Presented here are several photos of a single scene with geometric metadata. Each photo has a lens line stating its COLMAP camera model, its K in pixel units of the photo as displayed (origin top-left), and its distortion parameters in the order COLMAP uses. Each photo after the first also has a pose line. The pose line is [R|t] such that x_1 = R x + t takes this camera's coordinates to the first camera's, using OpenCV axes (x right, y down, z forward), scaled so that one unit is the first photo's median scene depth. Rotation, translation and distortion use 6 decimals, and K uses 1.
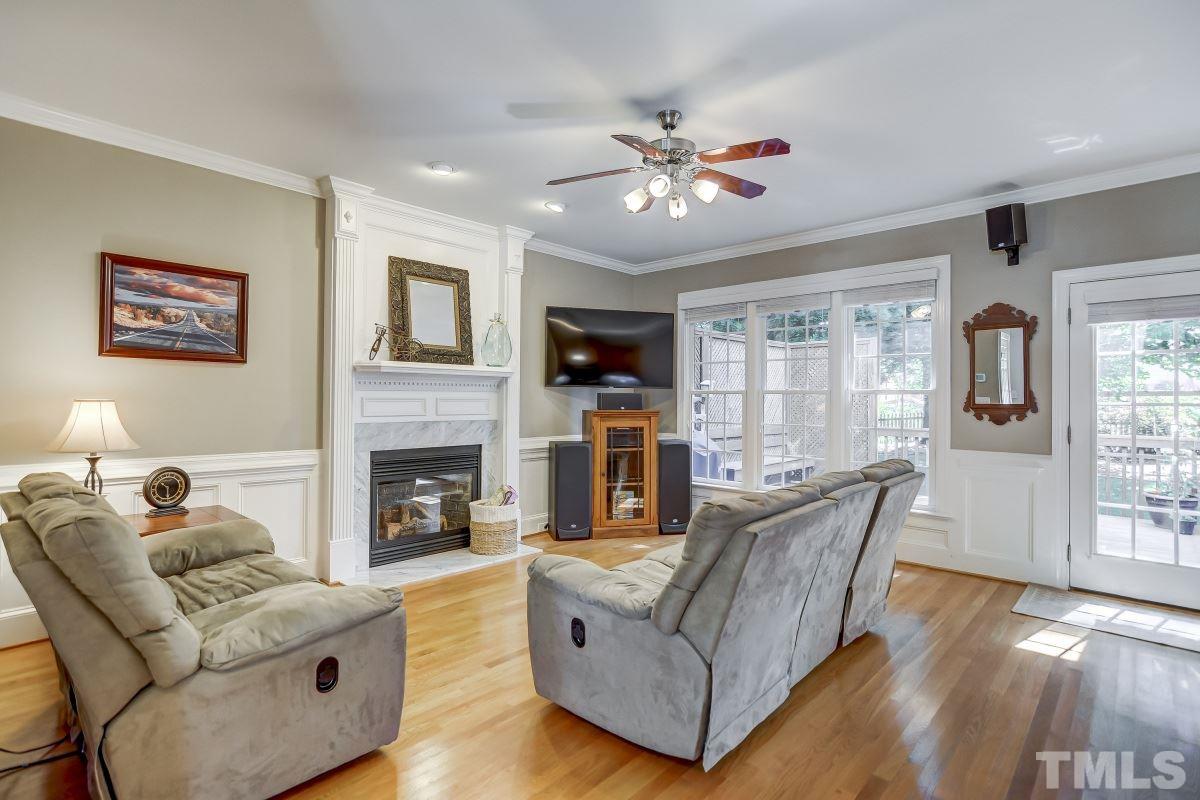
lens RADIAL K [[579.8, 0, 600.0], [0, 579.8, 400.0], [0, 0, 1]] dist [0.000896, 0.000436]
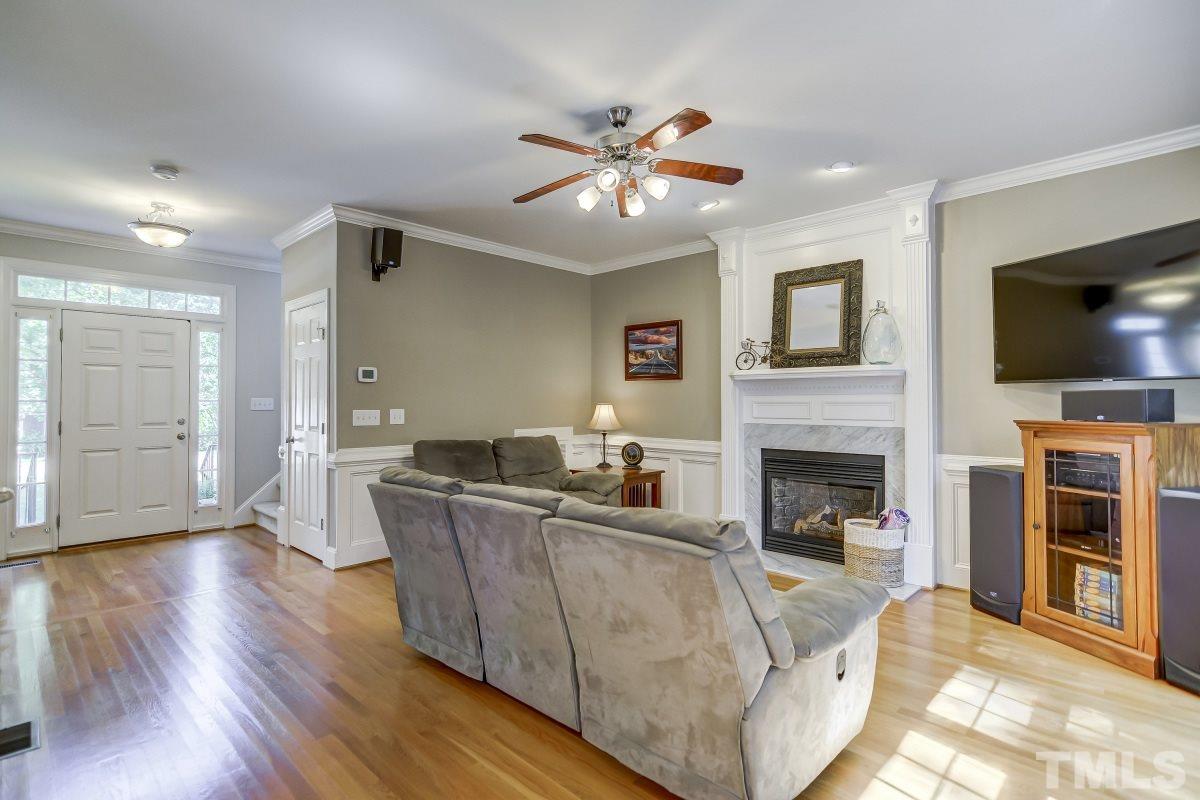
lens RADIAL K [[579.8, 0, 600.0], [0, 579.8, 400.0], [0, 0, 1]] dist [0.000896, 0.000436]
pose [[0.001208, -0.008569, -0.999963, 0.744739], [0.000797, 0.999963, -0.008568, 0.001947], [0.999999, -0.000786, 0.001215, 0.665107]]
